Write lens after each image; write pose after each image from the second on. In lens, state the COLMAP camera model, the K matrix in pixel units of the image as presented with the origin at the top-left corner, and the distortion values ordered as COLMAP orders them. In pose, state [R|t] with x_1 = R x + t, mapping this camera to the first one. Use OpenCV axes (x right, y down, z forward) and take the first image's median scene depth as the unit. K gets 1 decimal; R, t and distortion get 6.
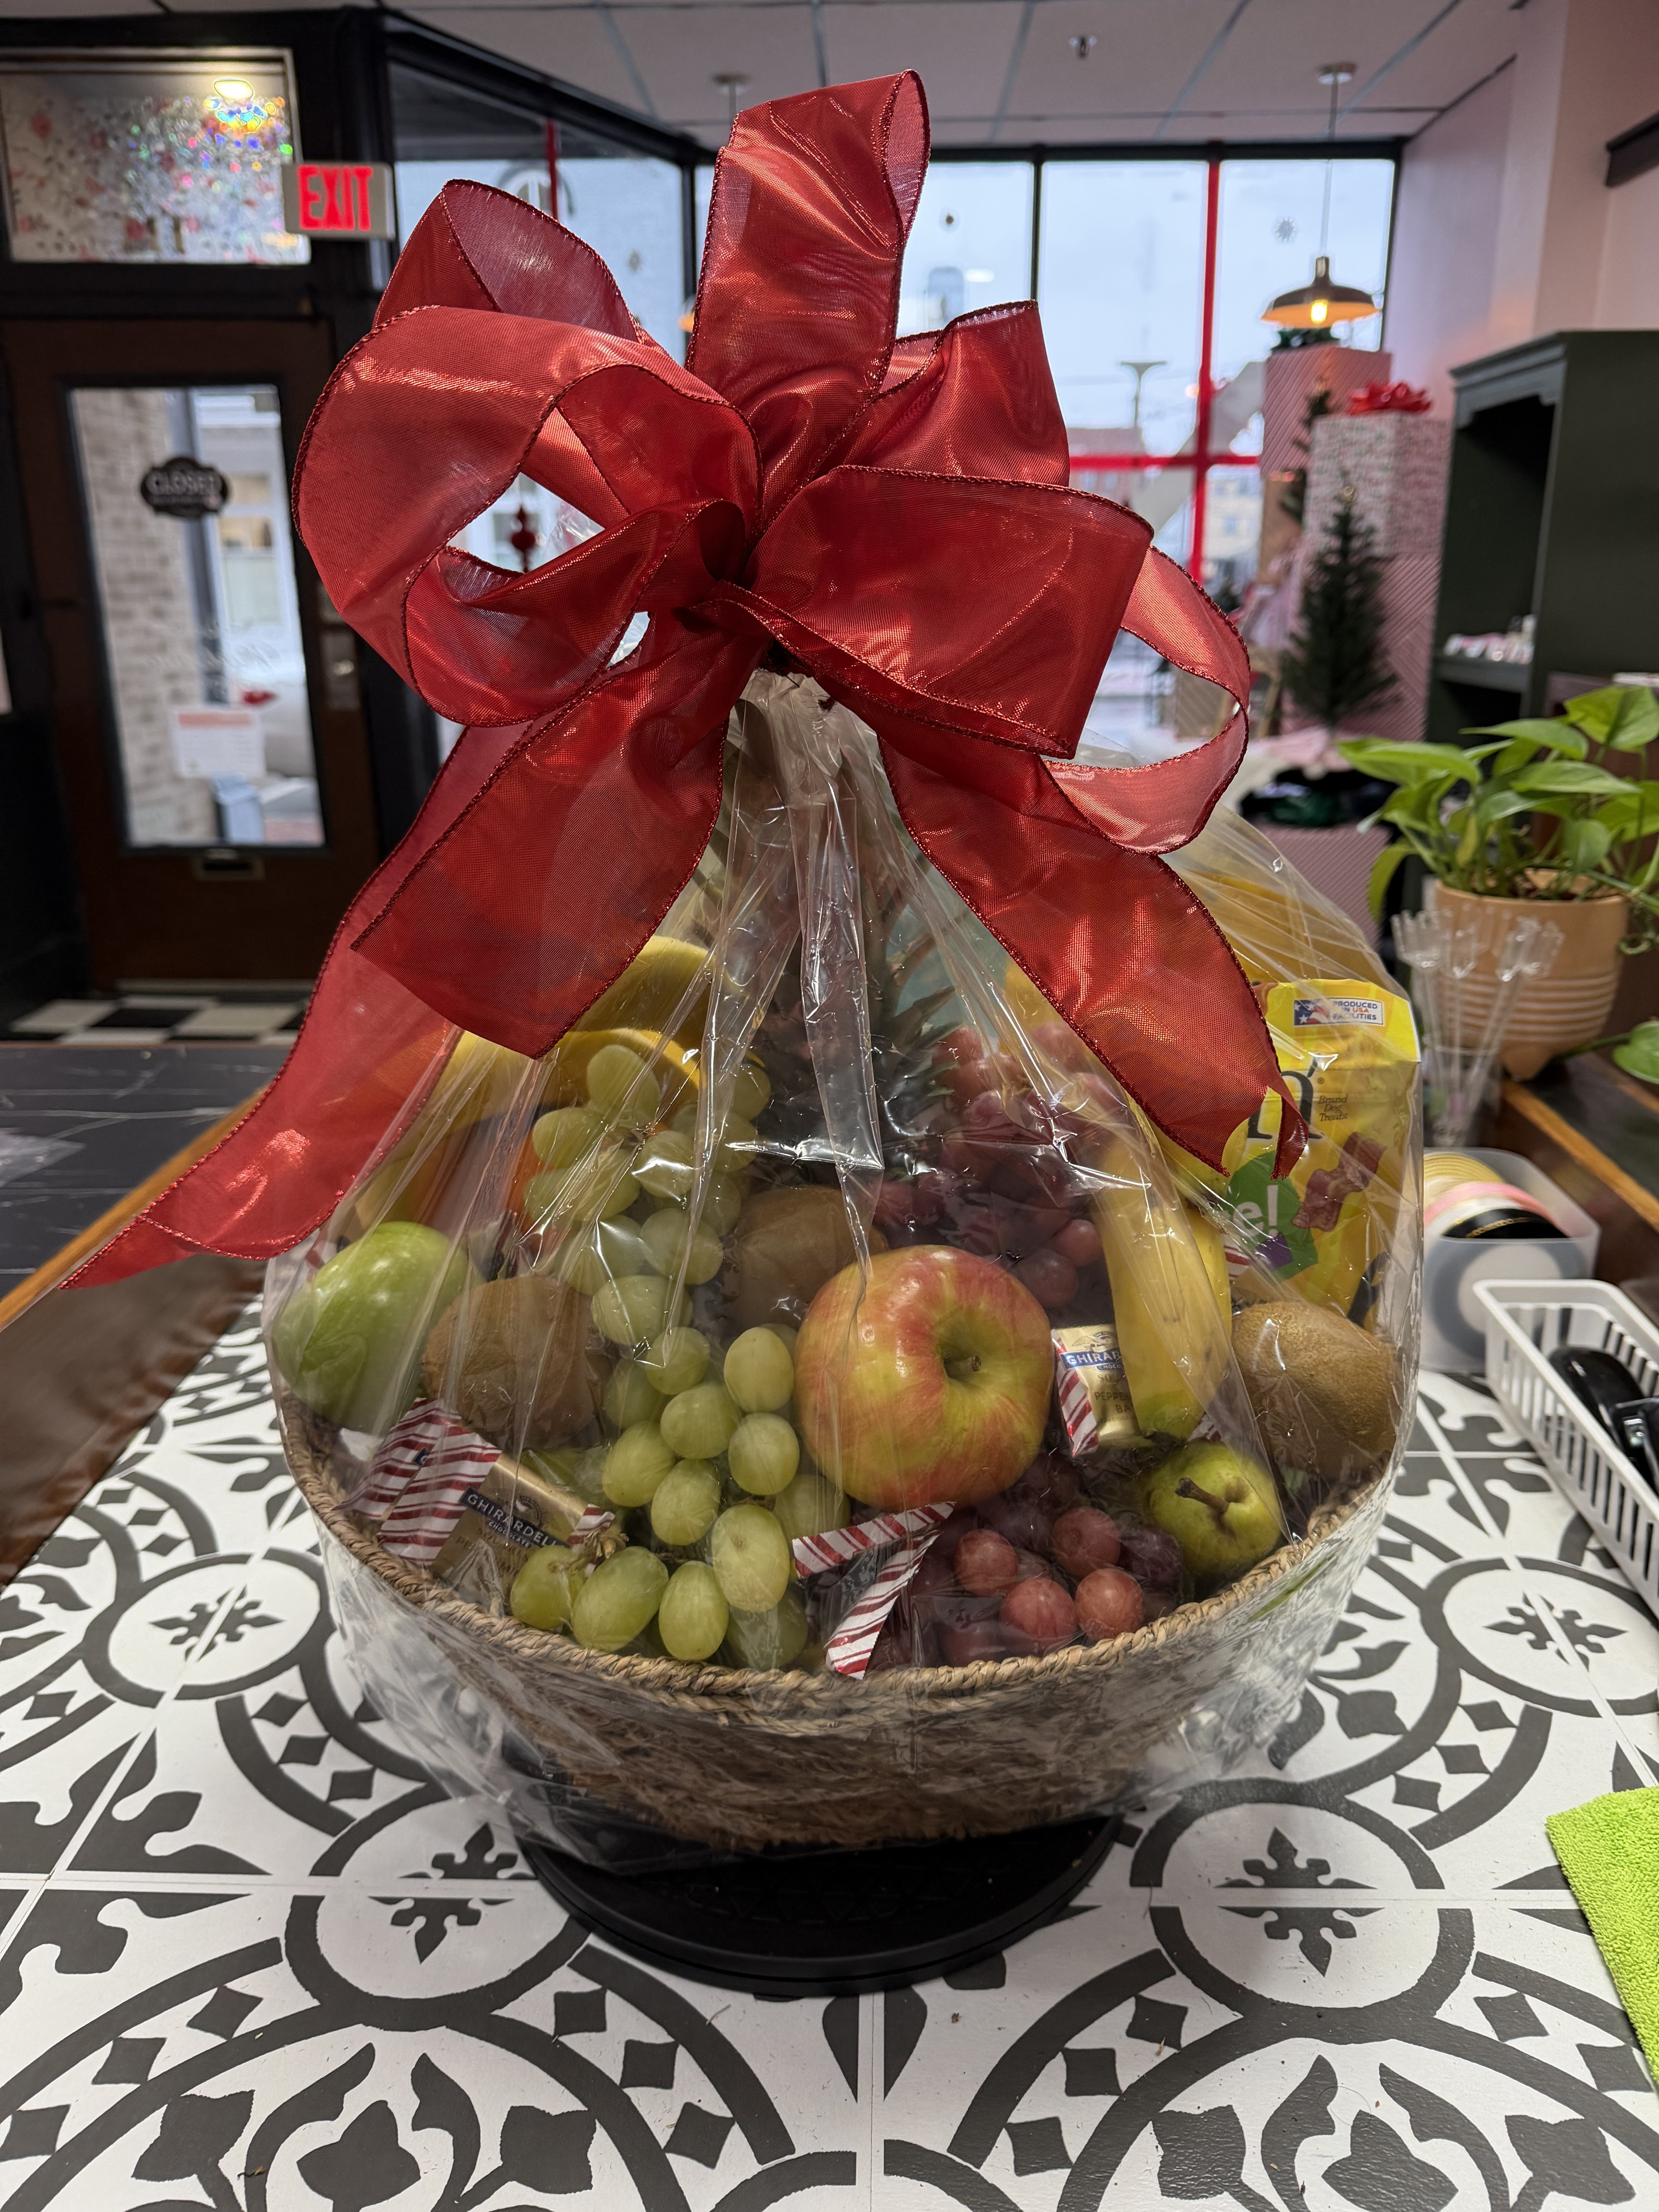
lens RADIAL K [[1643.3, 0, 828.6], [0, 1643.3, 1116.5], [0, 0, 1]] dist [-0.030183, 0.005560]
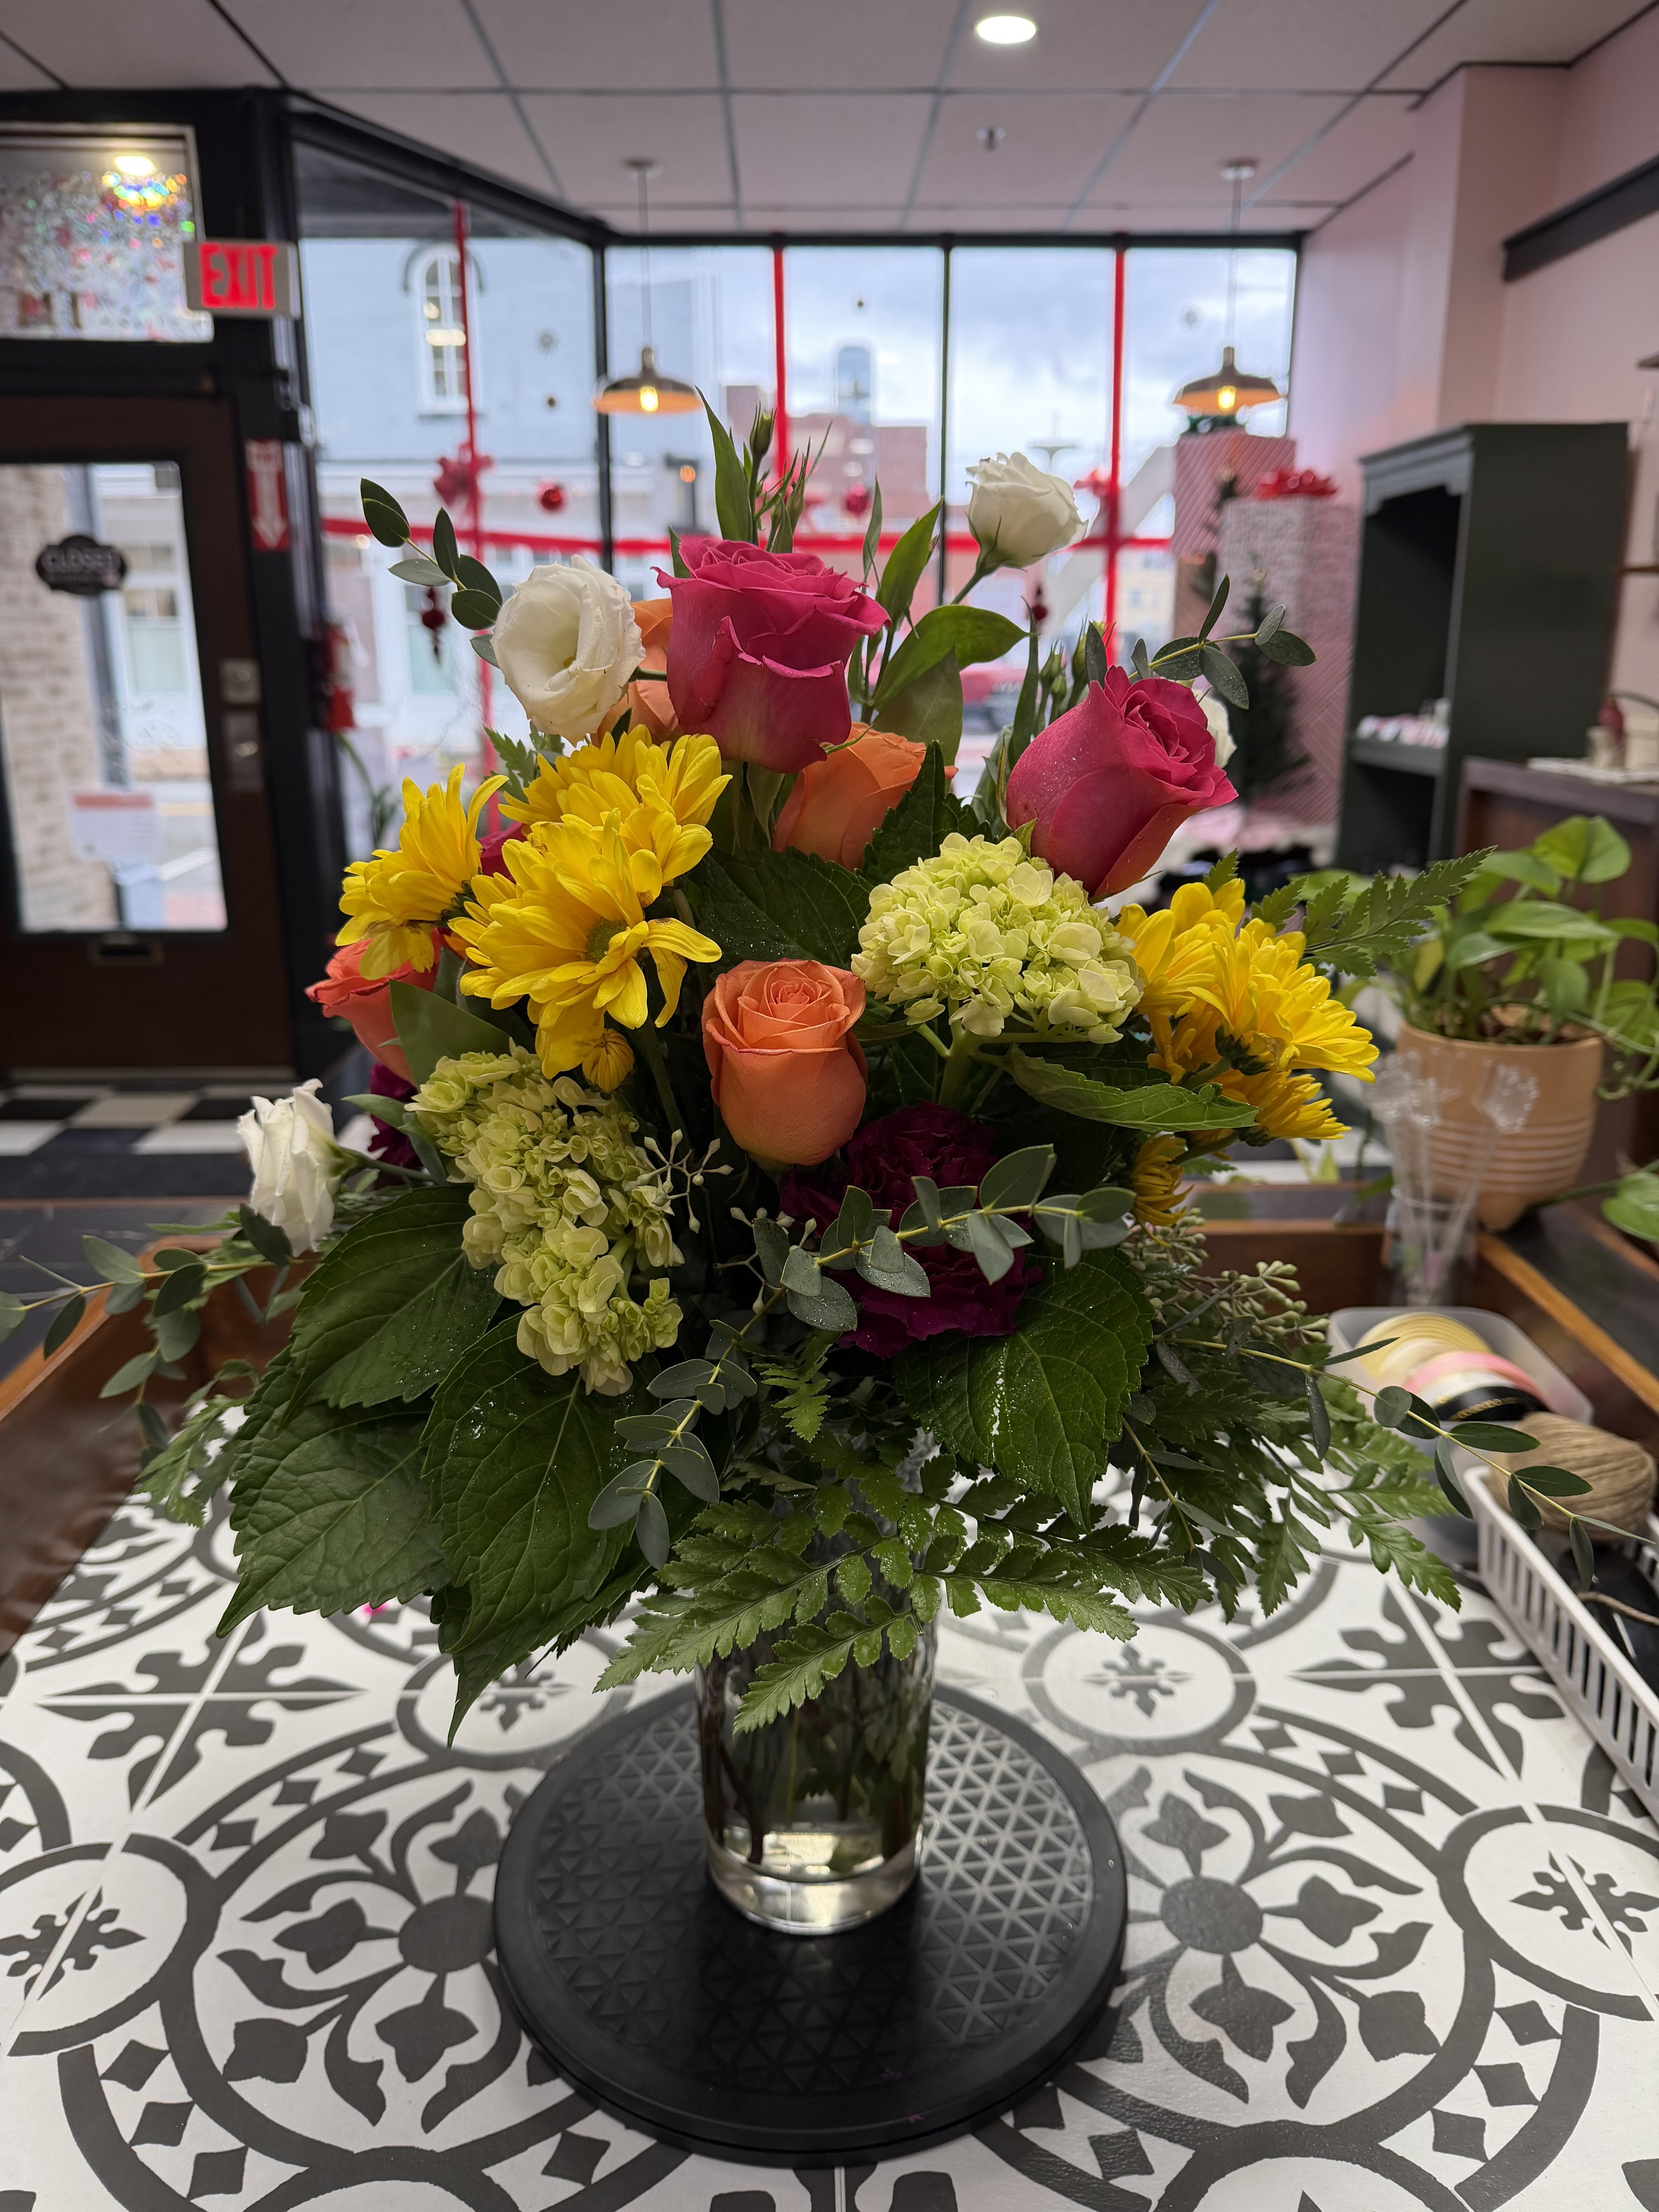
lens RADIAL K [[1643.3, 0, 830.6], [0, 1643.3, 1109.3], [0, 0, 1]] dist [-0.030183, 0.005560]
pose [[0.998591, -0.011019, 0.051915, -0.011006], [0.013142, 0.999084, -0.040733, -0.079122], [-0.051419, 0.041358, 0.997820, 0.099222]]
